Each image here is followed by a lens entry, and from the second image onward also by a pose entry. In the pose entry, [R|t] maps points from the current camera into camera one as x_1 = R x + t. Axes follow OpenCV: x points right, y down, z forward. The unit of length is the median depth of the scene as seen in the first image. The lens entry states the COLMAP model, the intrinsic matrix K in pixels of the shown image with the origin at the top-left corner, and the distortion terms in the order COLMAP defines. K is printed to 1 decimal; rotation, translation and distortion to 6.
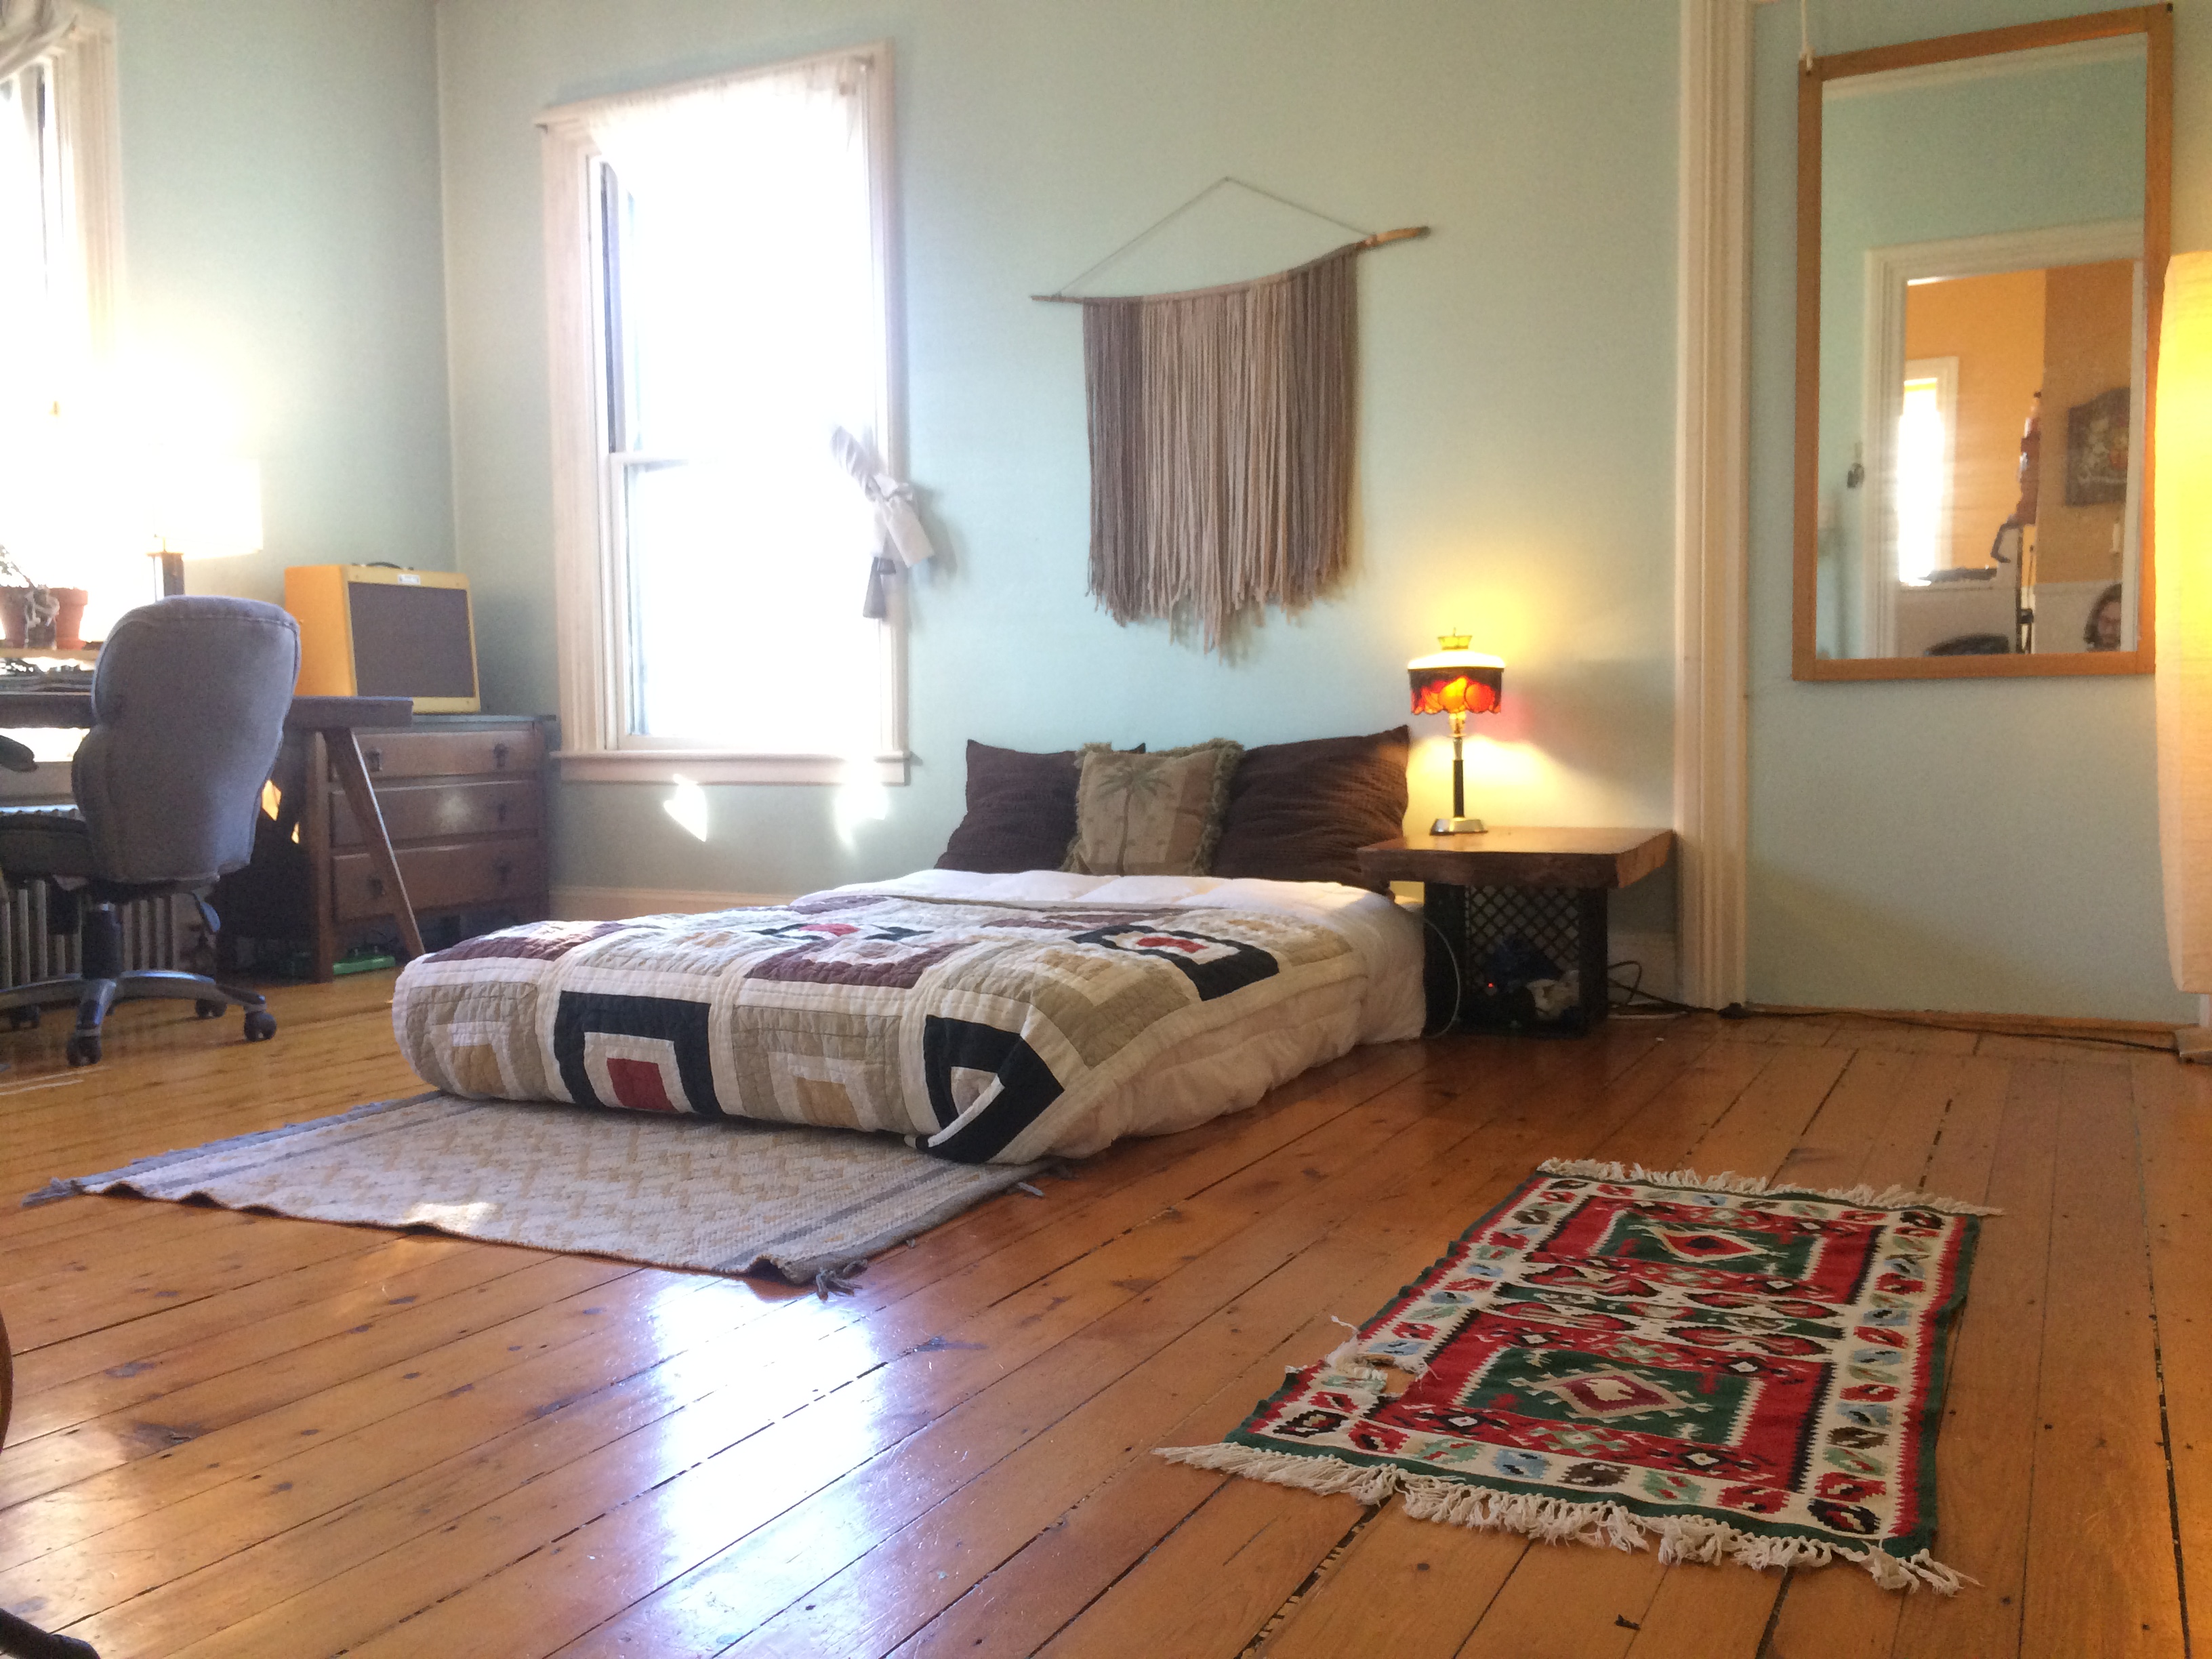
lens RADIAL K [[1865.5, 0, 1125.0], [0, 1865.5, 827.0], [0, 0, 1]] dist [0.086920, -0.127142]
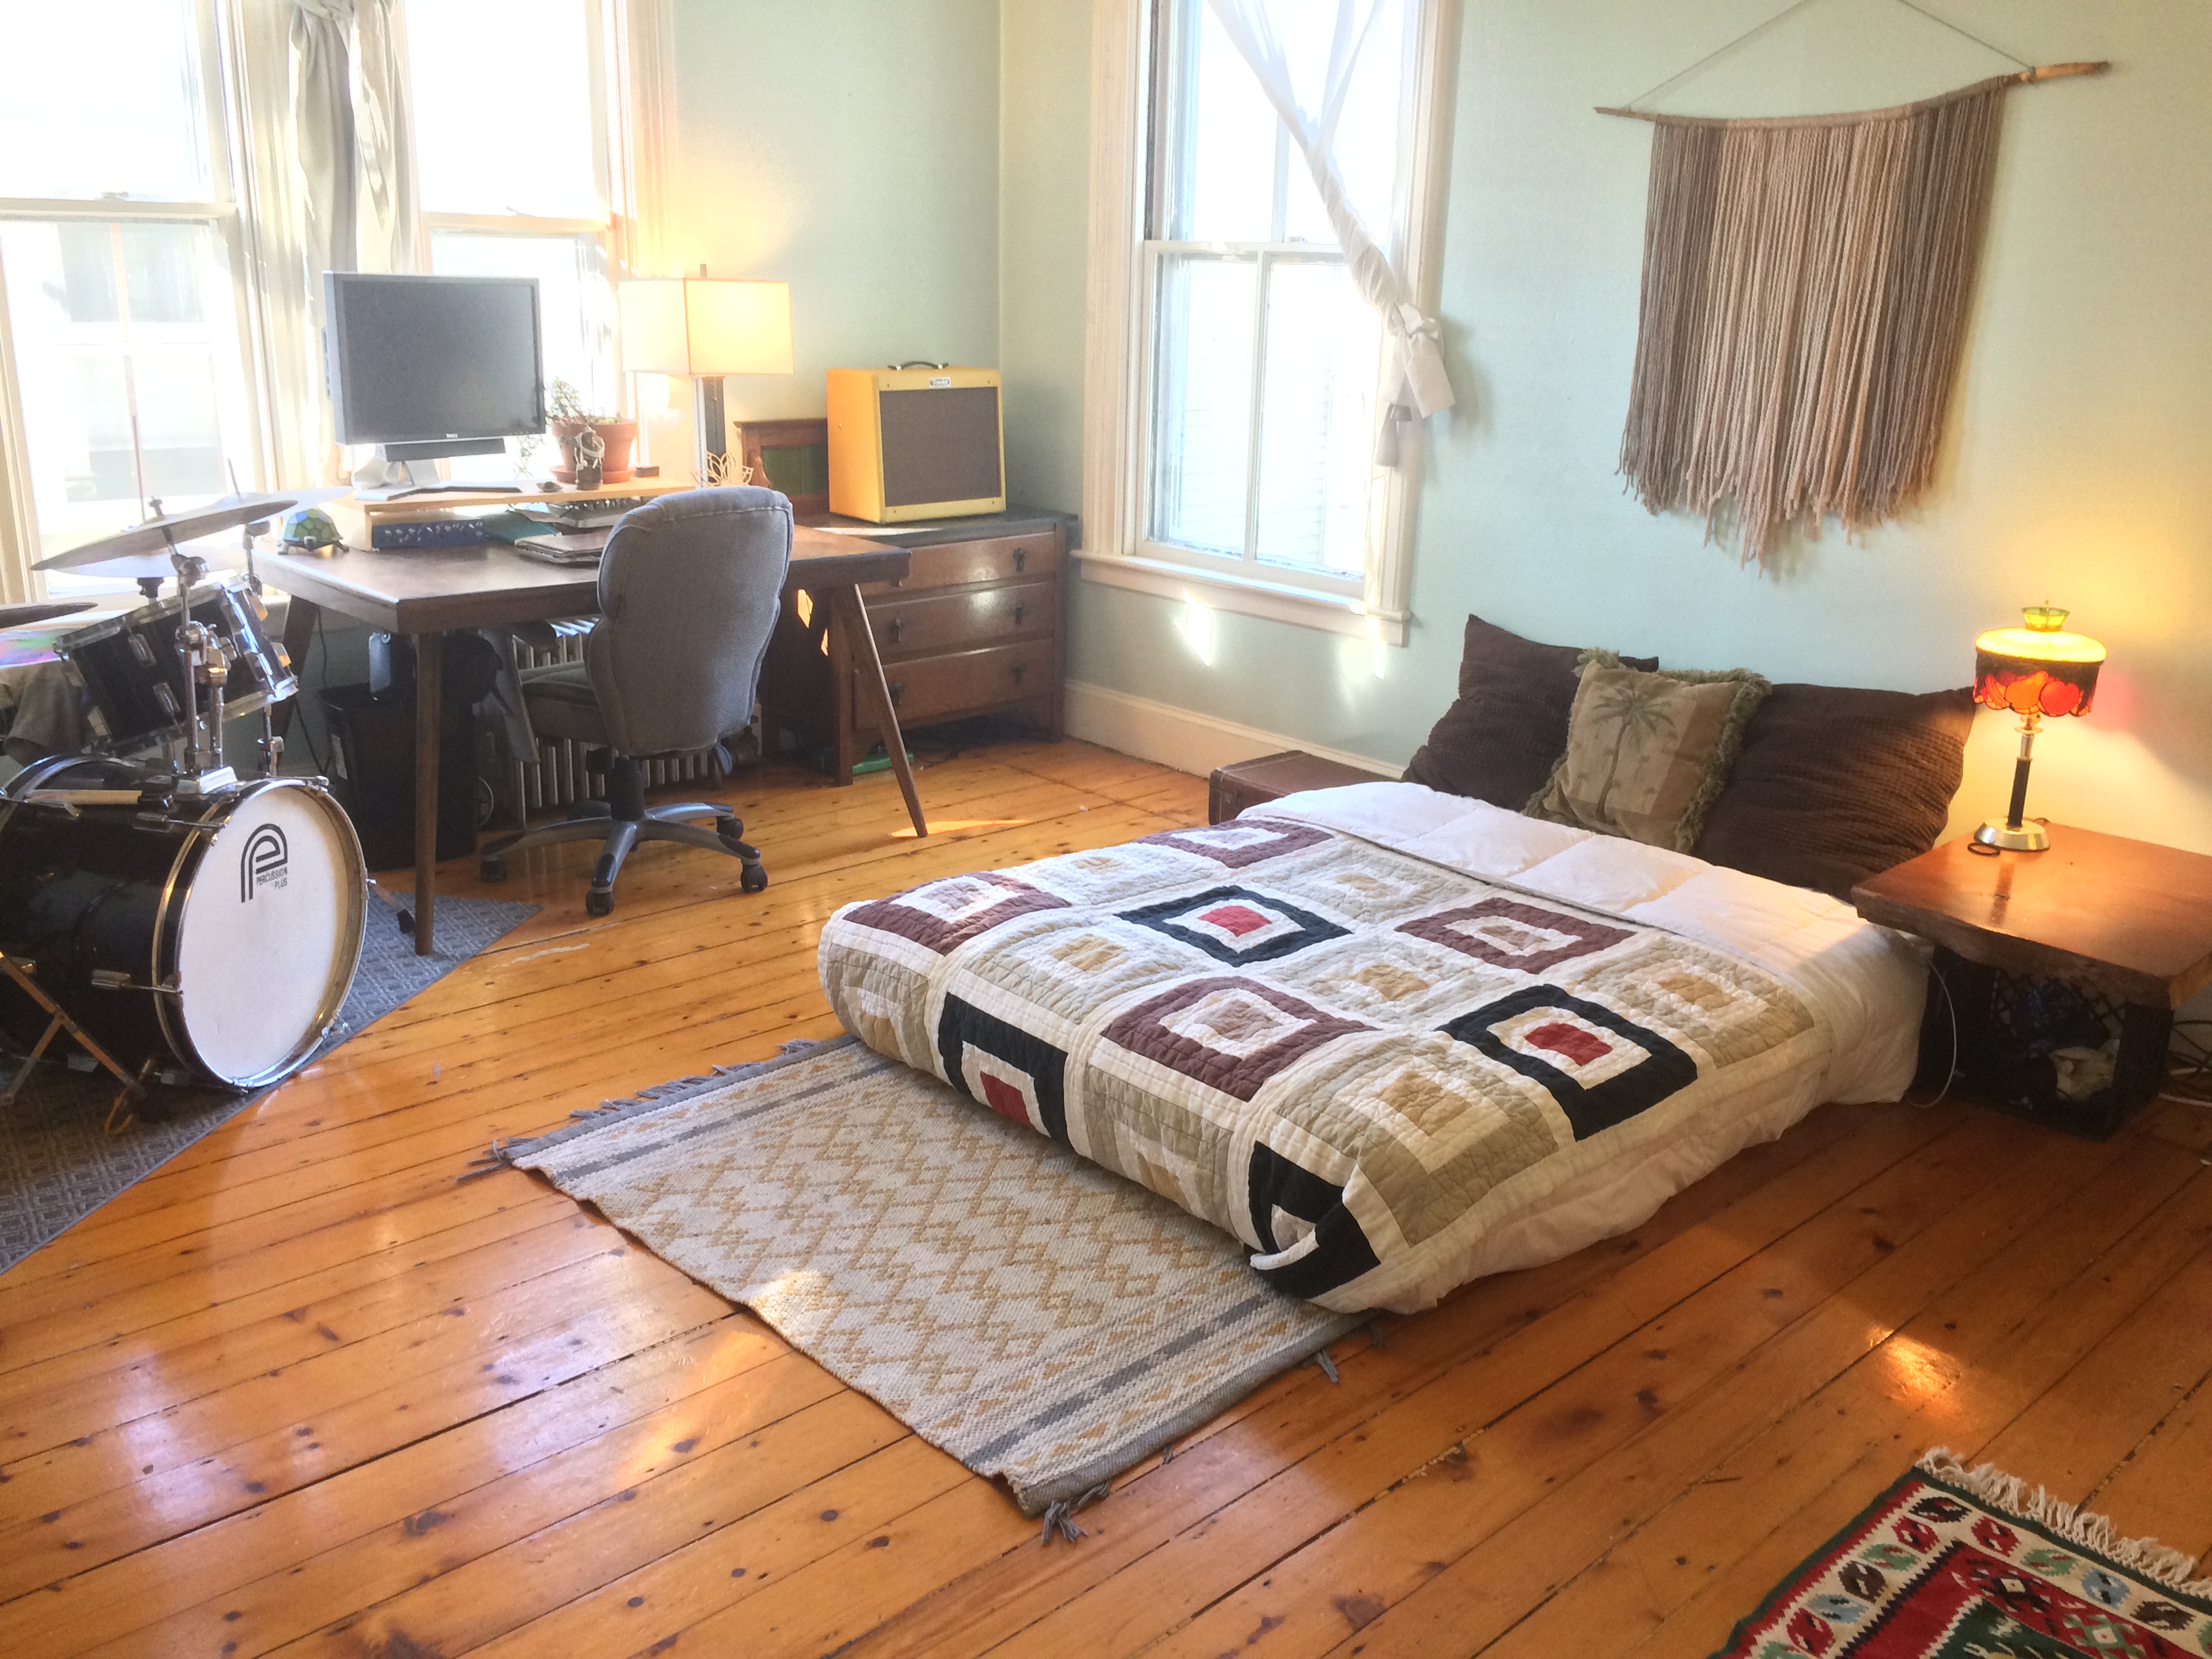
lens RADIAL K [[1865.5, 0, 1125.0], [0, 1865.5, 827.0], [0, 0, 1]] dist [0.086920, -0.127142]
pose [[0.938760, 0.135198, -0.316942, 0.072553], [-0.058305, 0.968872, 0.240597, -0.181634], [0.339604, -0.207384, 0.917421, 0.089587]]
